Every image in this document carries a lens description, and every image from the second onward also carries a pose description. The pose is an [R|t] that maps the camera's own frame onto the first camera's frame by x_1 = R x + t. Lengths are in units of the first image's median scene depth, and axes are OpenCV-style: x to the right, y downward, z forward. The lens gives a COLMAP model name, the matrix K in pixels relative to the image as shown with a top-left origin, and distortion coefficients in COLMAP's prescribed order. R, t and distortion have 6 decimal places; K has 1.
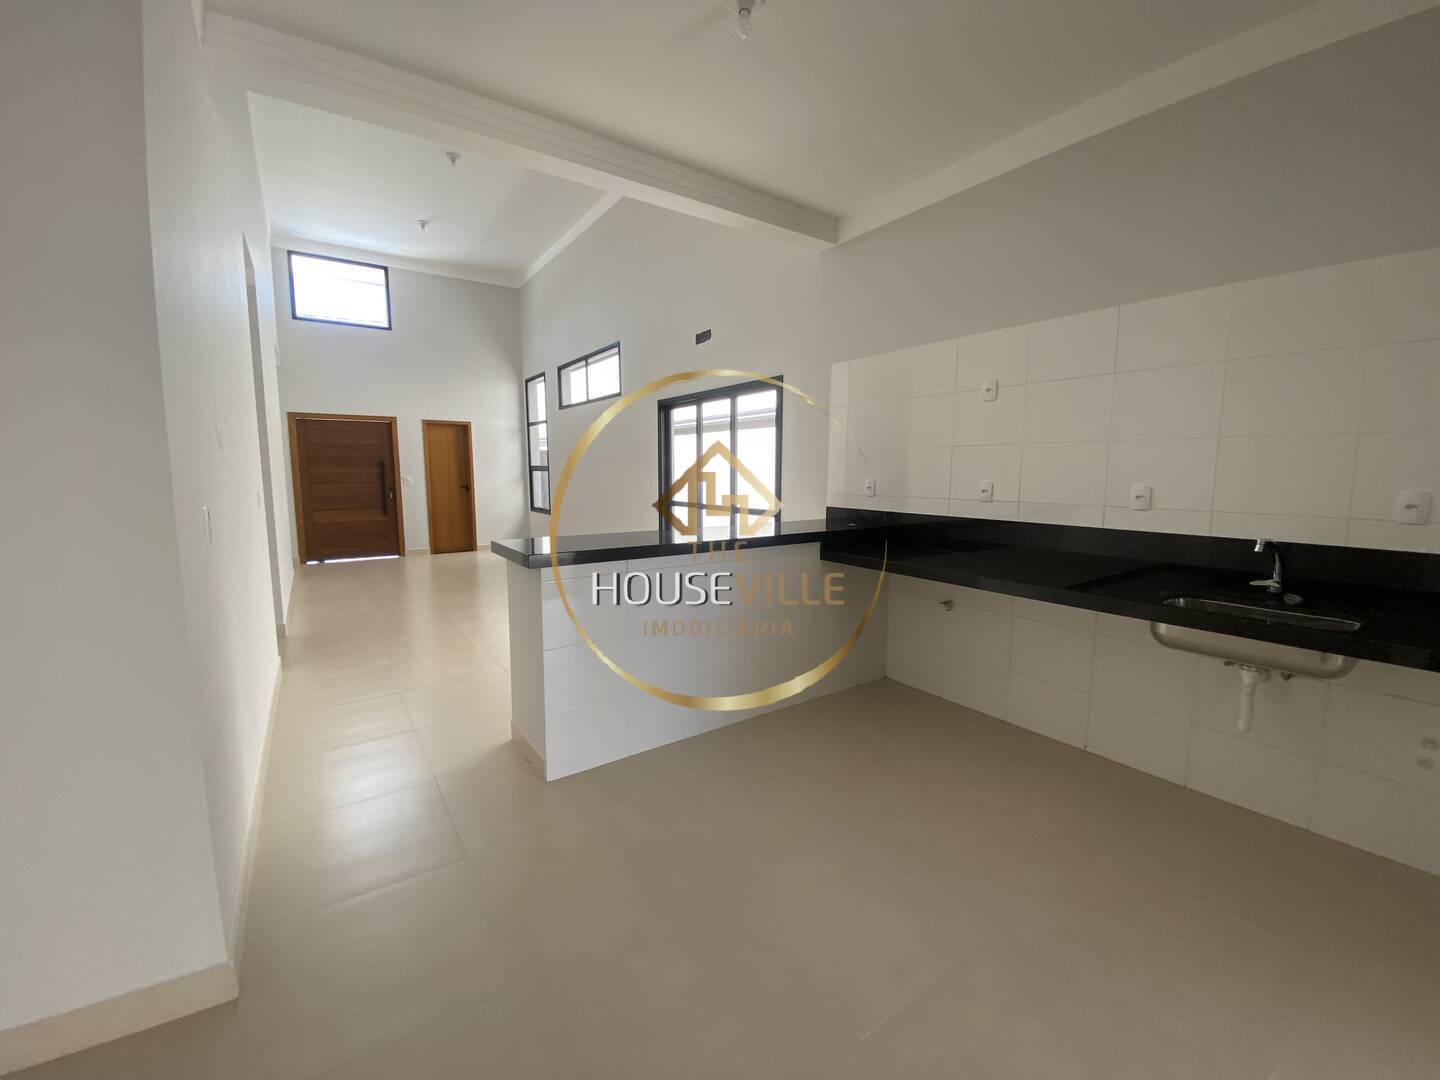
lens RADIAL K [[603.5, 0, 729.2], [0, 603.5, 538.1], [0, 0, 1]] dist [0.023483, -0.000152]
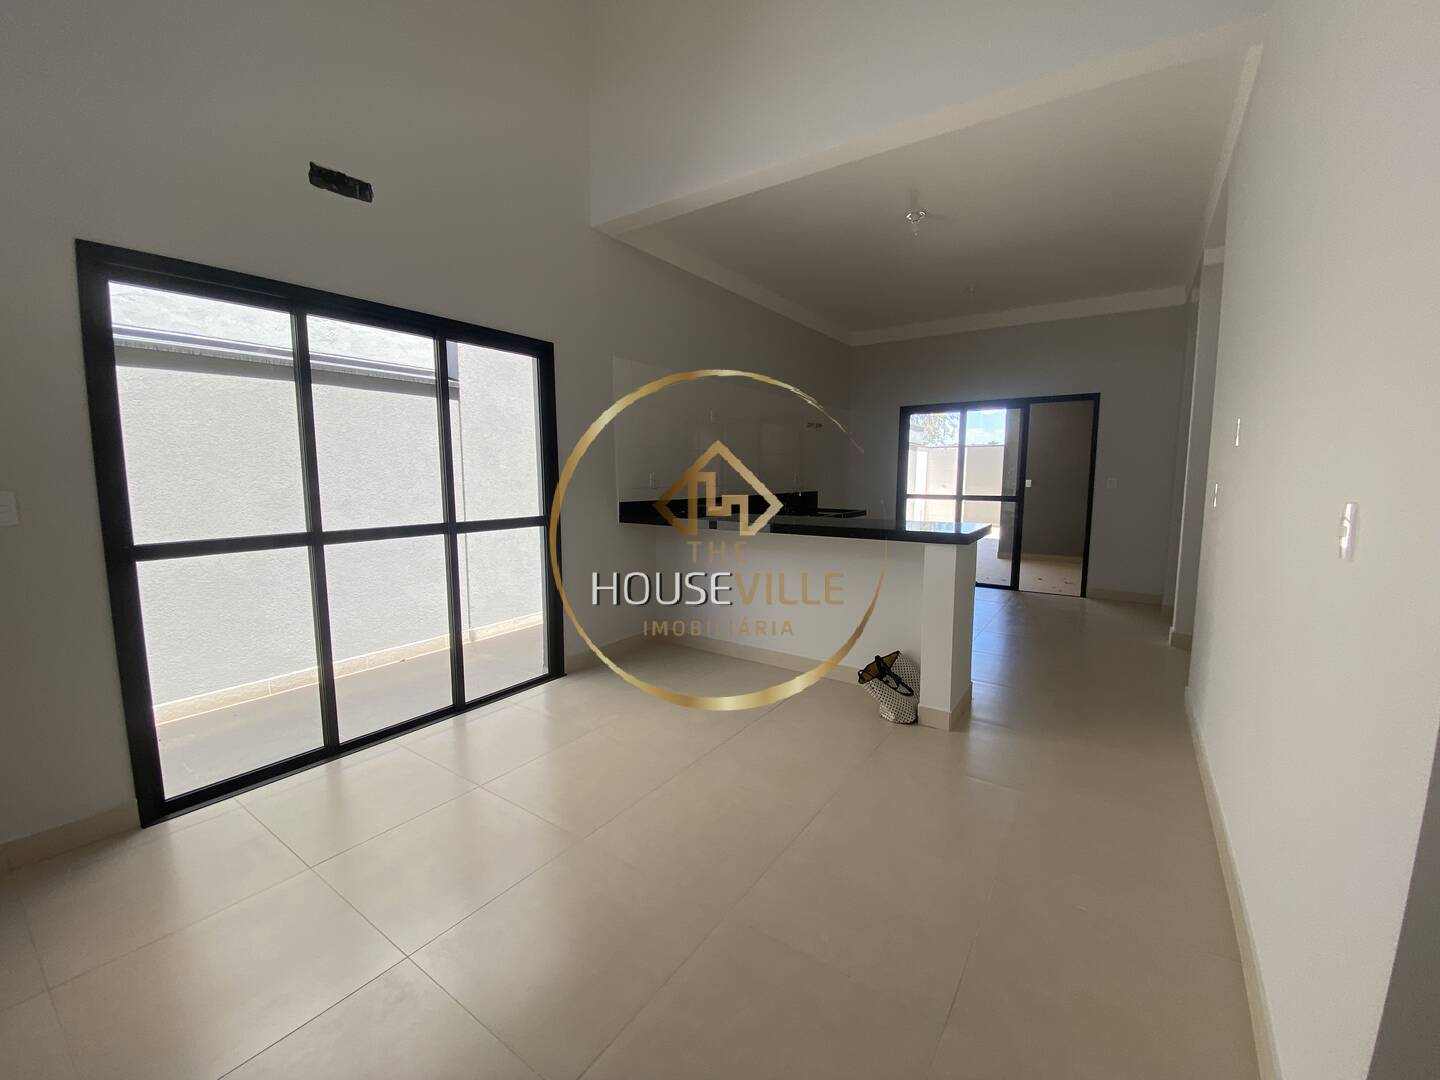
lens RADIAL K [[603.5, 0, 729.2], [0, 603.5, 538.1], [0, 0, 1]] dist [0.023483, -0.000152]
pose [[-0.368846, -0.108754, 0.923106, -0.390374], [0.104236, 0.982027, 0.157345, -0.061219], [-0.923627, 0.154257, -0.350881, 0.571913]]
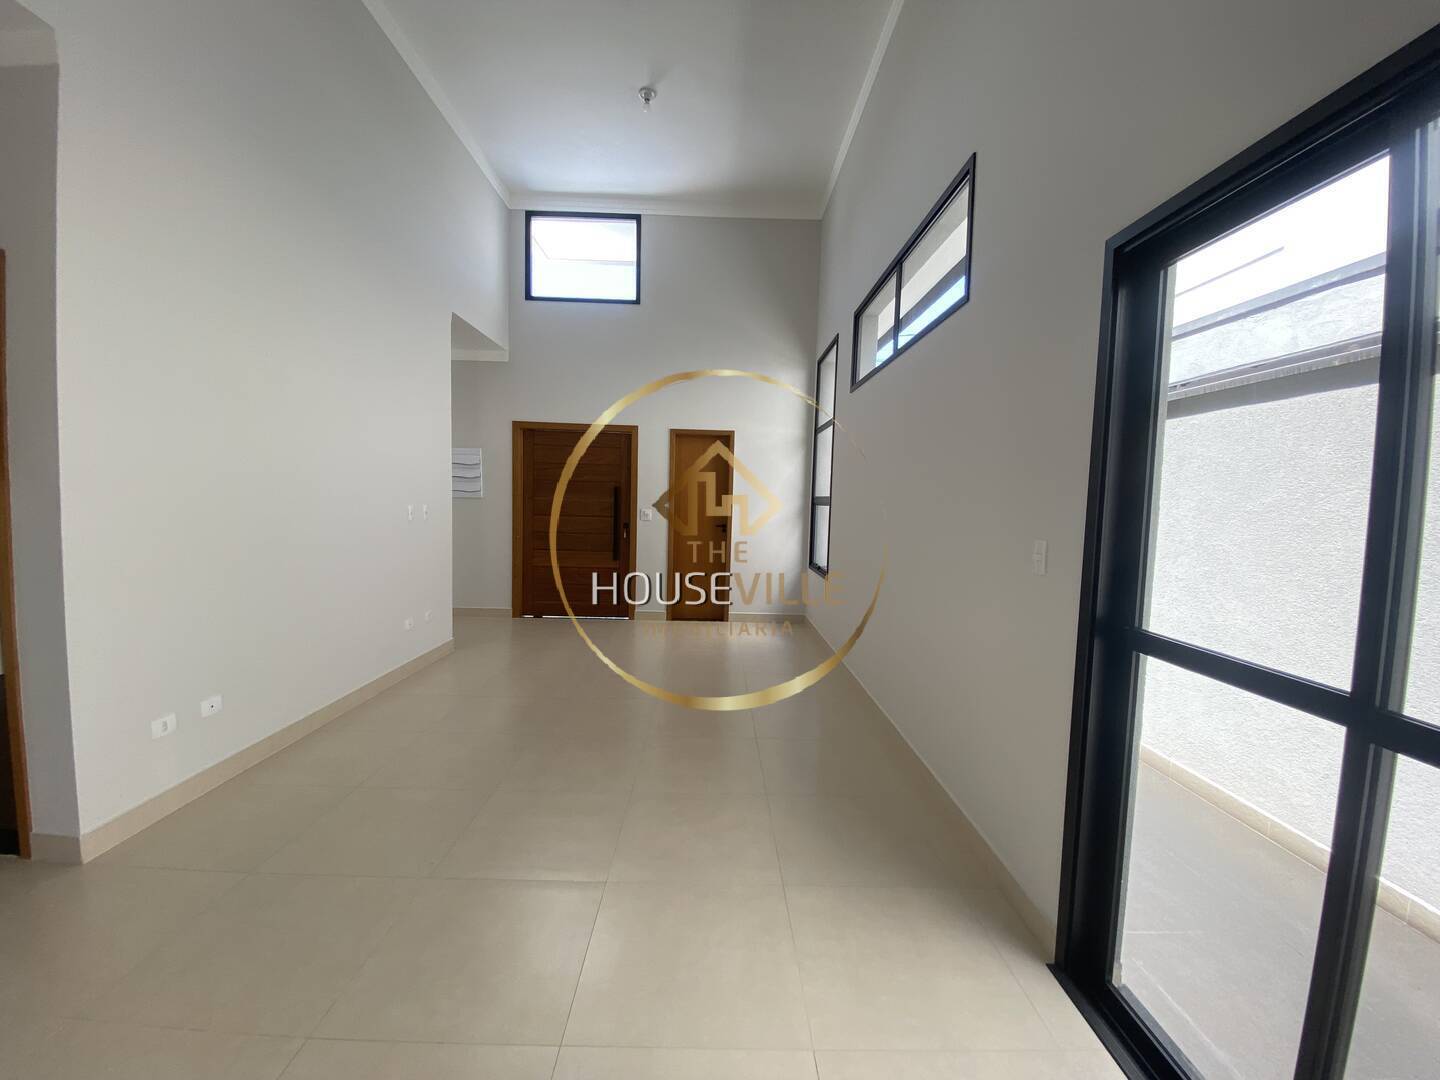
lens RADIAL K [[587.6, 0, 715.8], [0, 587.6, 539.5], [0, 0, 1]] dist [0.022424, -0.019782]
pose [[0.823481, 0.059979, -0.564164, -0.073438], [-0.090462, 0.995555, -0.026200, -0.055313], [0.560085, 0.072611, 0.825247, 0.488055]]
